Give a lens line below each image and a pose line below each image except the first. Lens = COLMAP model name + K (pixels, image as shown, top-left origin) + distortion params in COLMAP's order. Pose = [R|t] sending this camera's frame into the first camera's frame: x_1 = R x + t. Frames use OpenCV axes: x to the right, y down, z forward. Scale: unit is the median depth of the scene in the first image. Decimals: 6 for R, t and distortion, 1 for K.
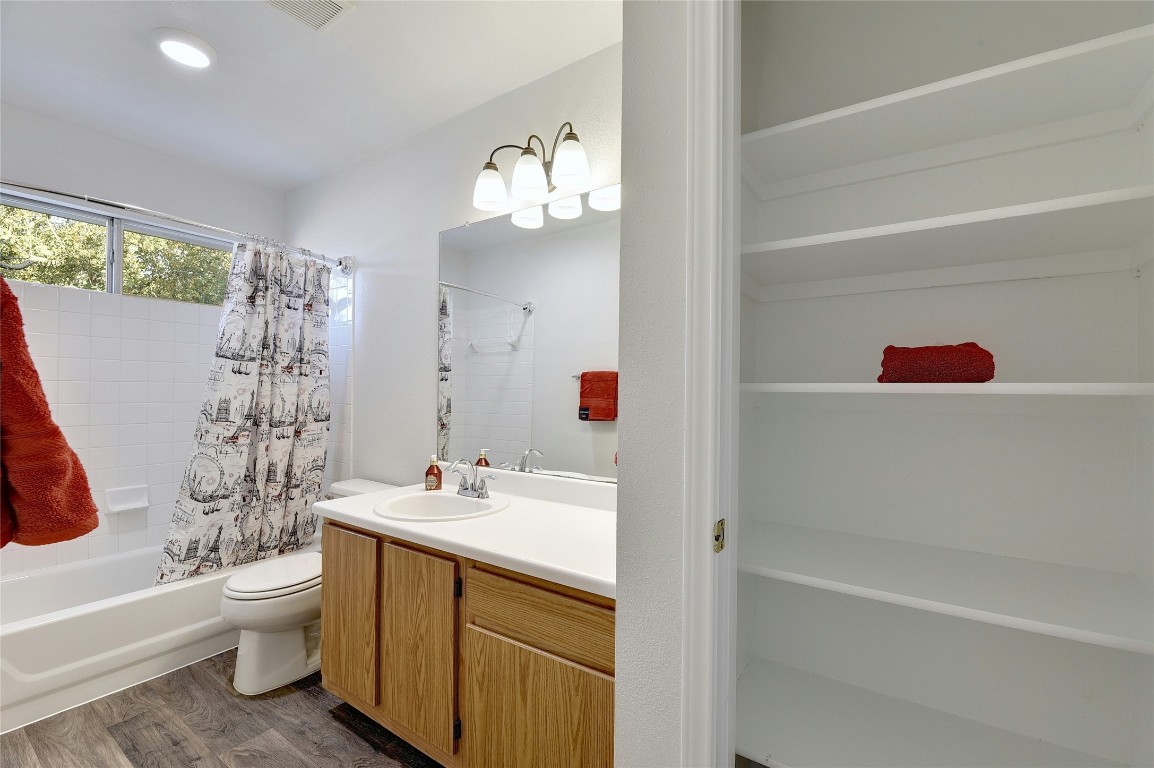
lens RADIAL K [[433.1, 0, 589.4], [0, 433.1, 388.4], [0, 0, 1]] dist [-0.014842, -0.000970]
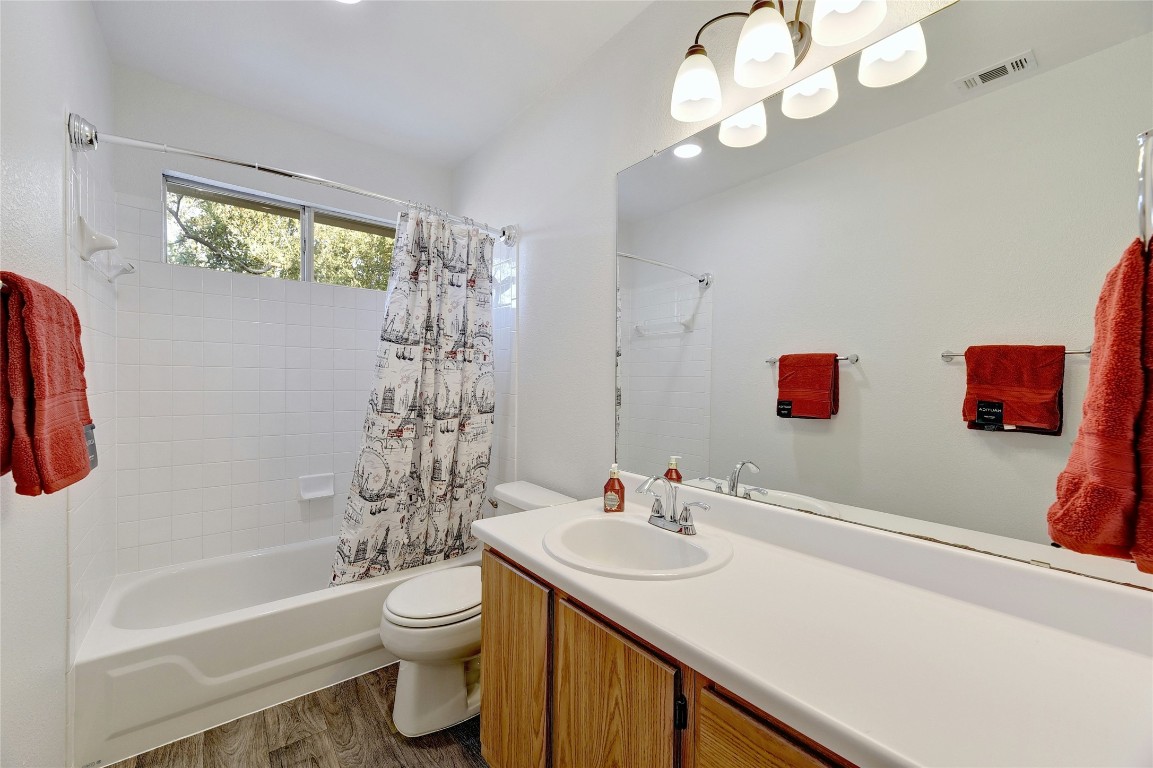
lens RADIAL K [[432.8, 0, 580.6], [0, 432.8, 374.1], [0, 0, 1]] dist [-0.014842, -0.000970]
pose [[0.938040, -0.006168, -0.346472, -0.158797], [0.002543, 0.999937, -0.010917, 0.006709], [0.346518, 0.009360, 0.937997, 0.283955]]
